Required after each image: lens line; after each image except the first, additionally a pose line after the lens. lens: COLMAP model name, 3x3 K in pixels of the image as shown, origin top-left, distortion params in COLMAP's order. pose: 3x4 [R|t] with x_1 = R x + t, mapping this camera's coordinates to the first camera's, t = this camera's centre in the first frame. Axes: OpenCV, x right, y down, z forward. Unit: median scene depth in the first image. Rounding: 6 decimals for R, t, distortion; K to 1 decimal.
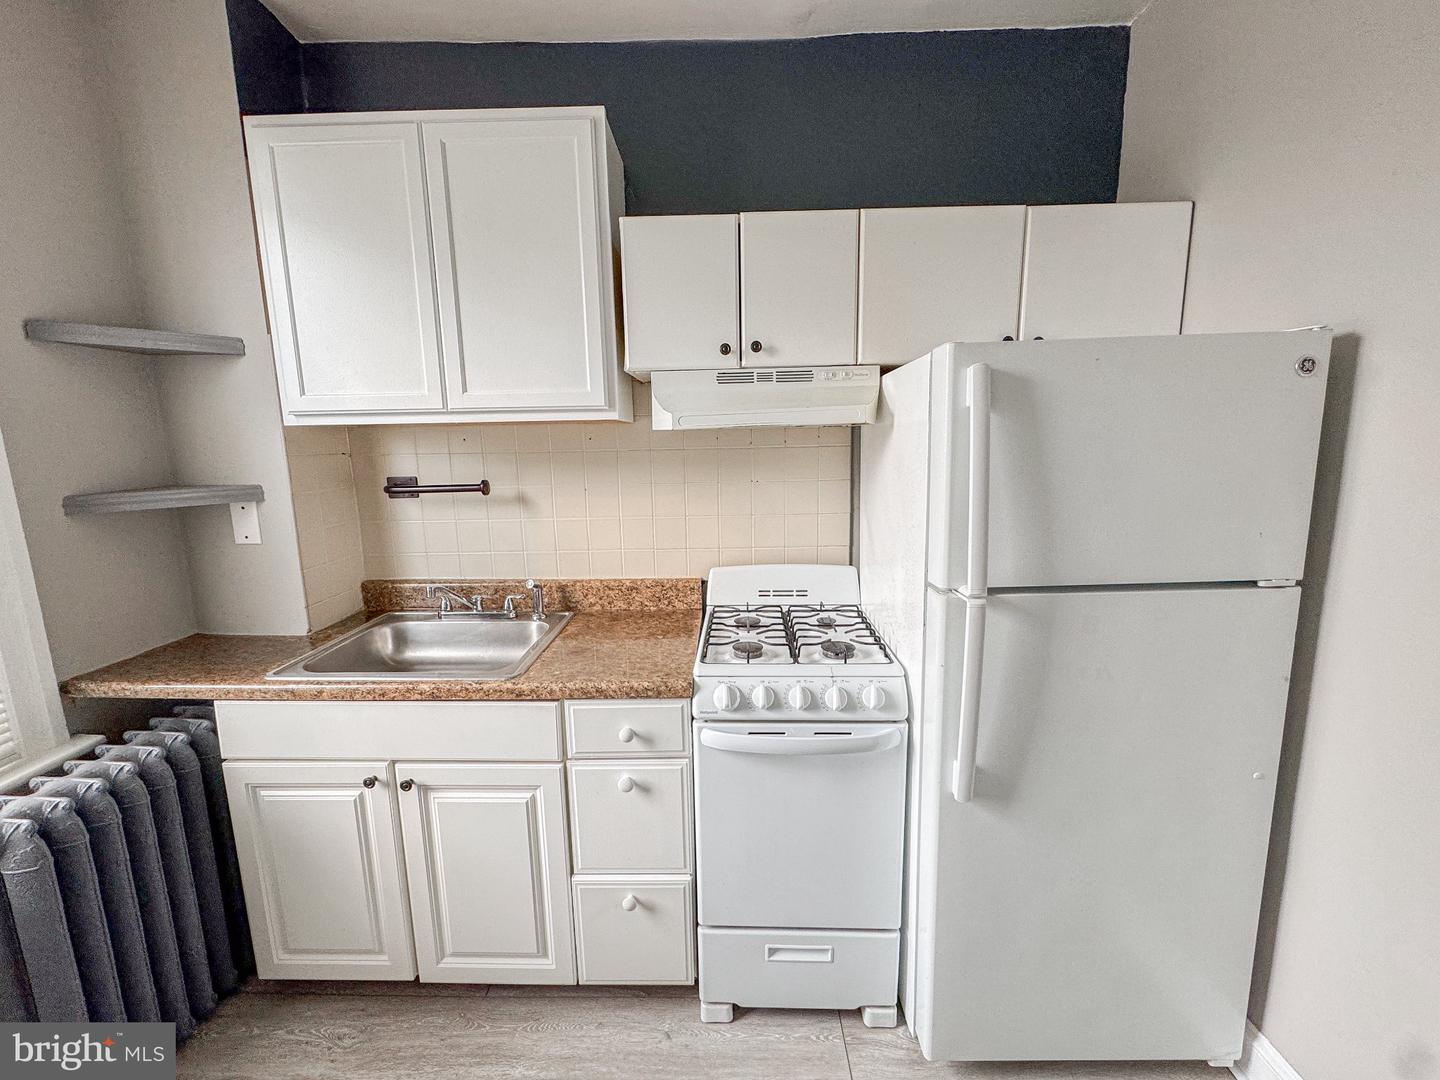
lens RADIAL K [[574.4, 0, 720.3], [0, 574.4, 534.3], [0, 0, 1]] dist [-0.001825, 0.000217]
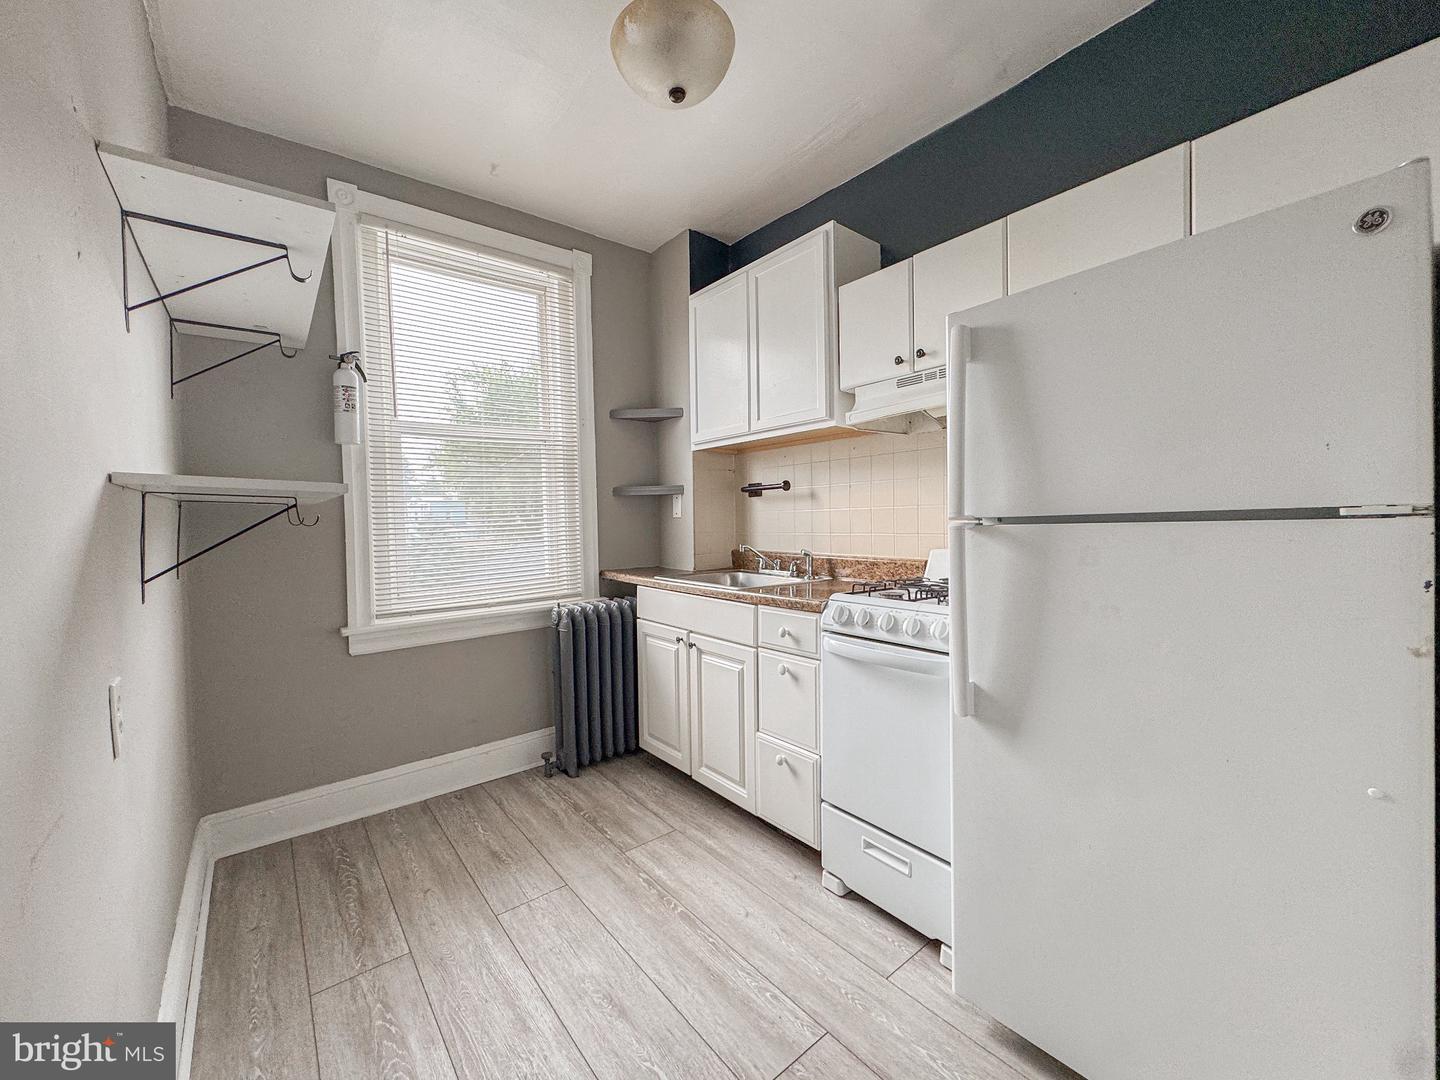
lens RADIAL K [[574.4, 0, 720.4], [0, 574.4, 534.1], [0, 0, 1]] dist [-0.001825, 0.000217]
pose [[0.642841, 0.024543, -0.765607, 0.768246], [-0.119477, 0.990466, -0.068567, 0.203989], [0.756625, 0.135551, 0.639644, -0.072251]]
